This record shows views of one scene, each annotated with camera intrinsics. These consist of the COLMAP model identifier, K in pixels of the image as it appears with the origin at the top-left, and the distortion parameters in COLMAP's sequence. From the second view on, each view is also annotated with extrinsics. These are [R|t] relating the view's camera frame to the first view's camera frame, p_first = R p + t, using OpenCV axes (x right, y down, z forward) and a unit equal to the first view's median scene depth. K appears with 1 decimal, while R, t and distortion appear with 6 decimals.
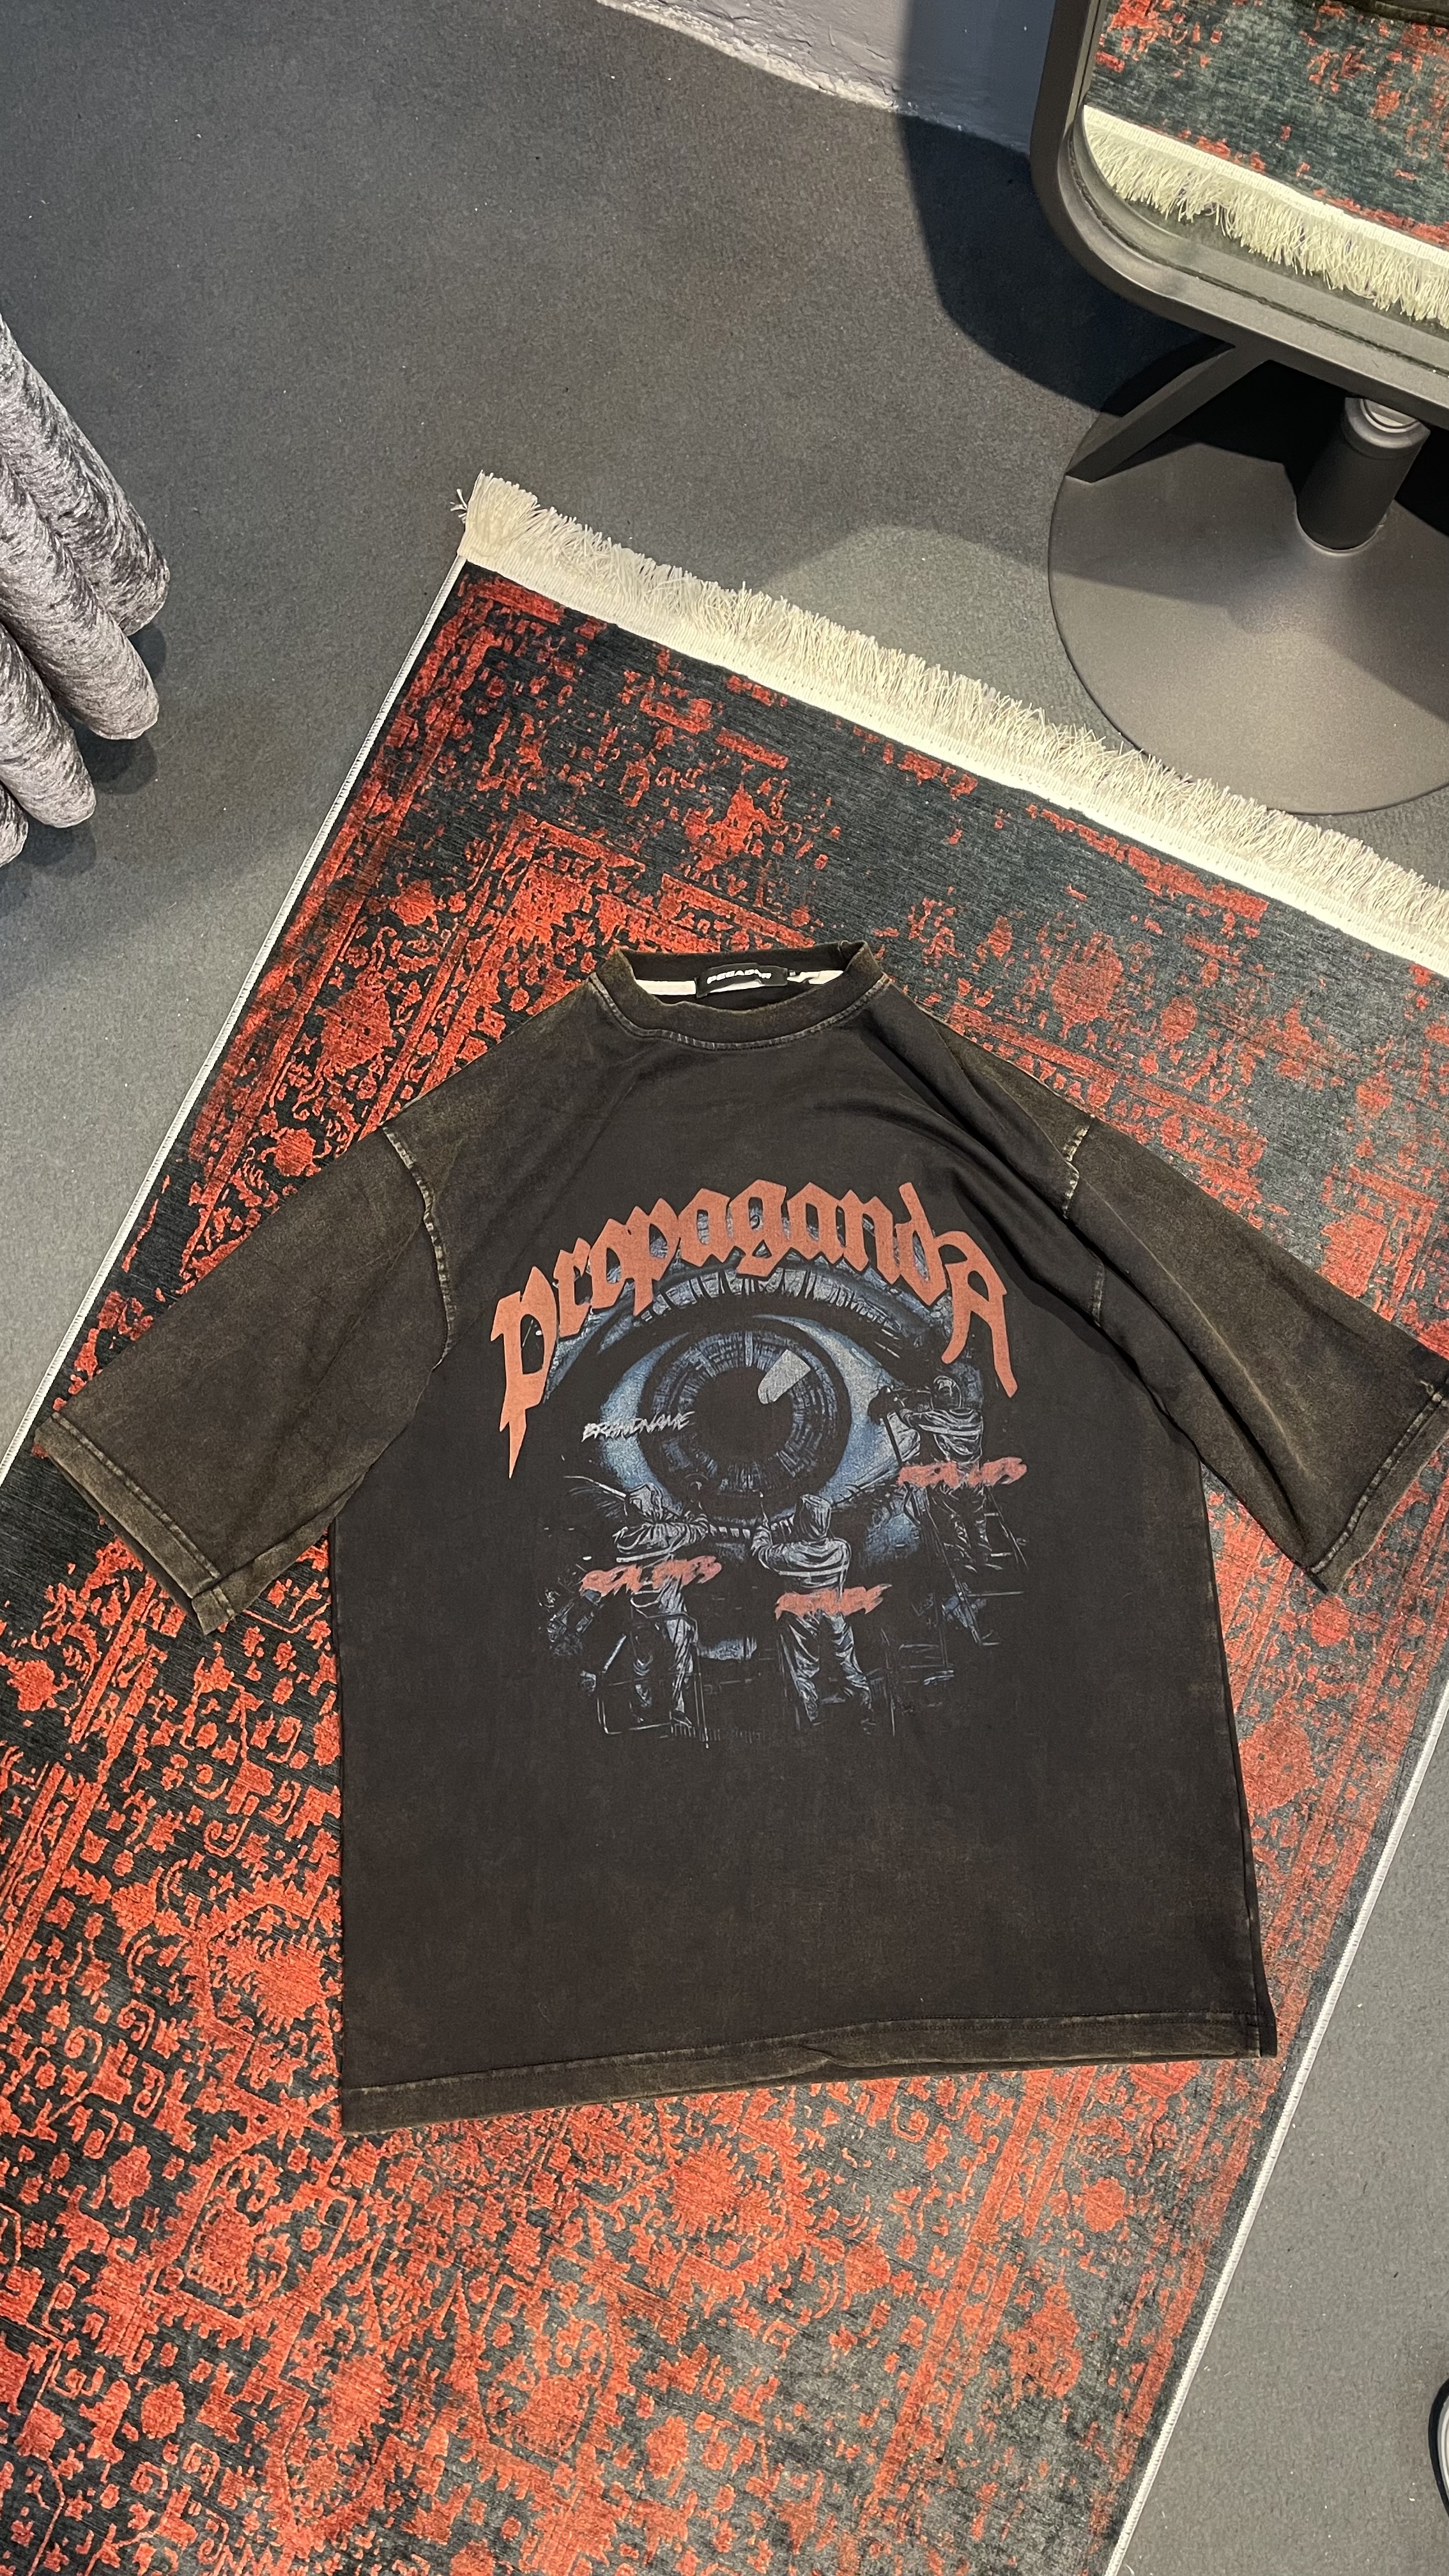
lens RADIAL K [[2052.4, 0, 717.9], [0, 2052.4, 1300.7], [0, 0, 1]] dist [0.076617, -0.118344]
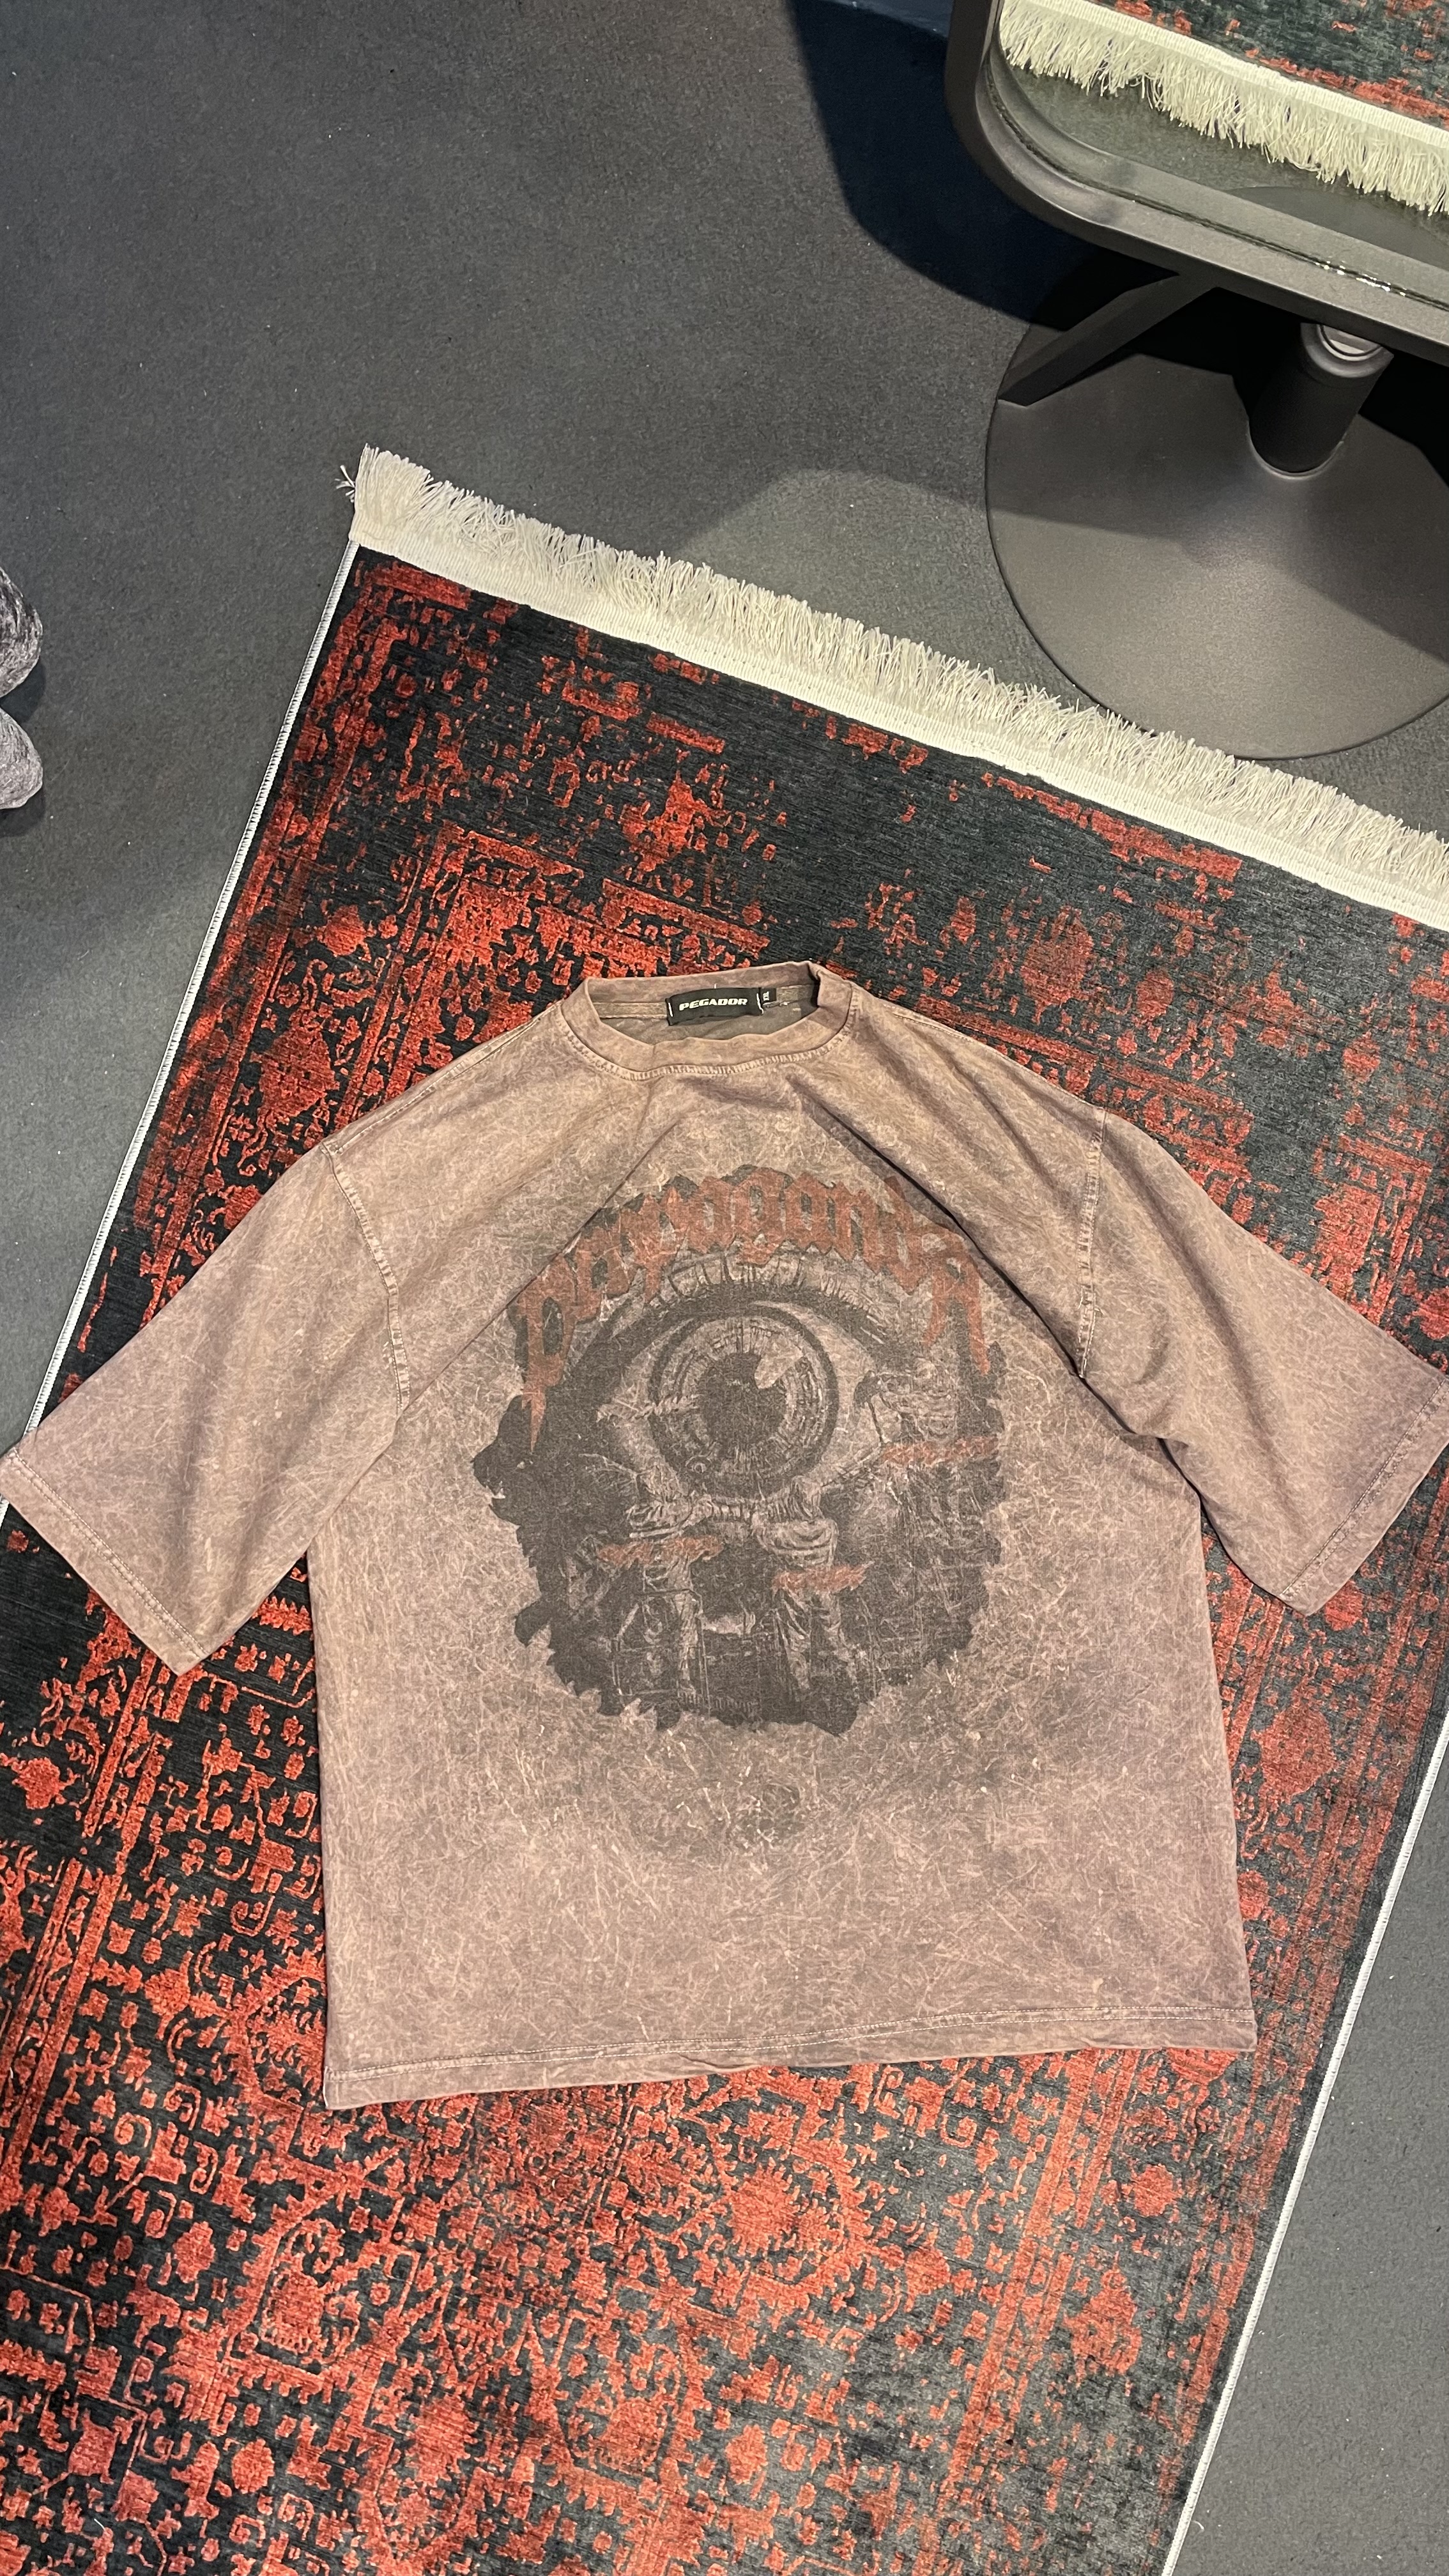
lens RADIAL K [[2052.4, 0, 726.2], [0, 2052.4, 1325.7], [0, 0, 1]] dist [0.076617, -0.118344]
pose [[0.996189, -0.084816, 0.020322, -0.007581], [0.081844, 0.989610, 0.118206, -0.118468], [-0.030137, -0.116092, 0.992781, 0.040225]]
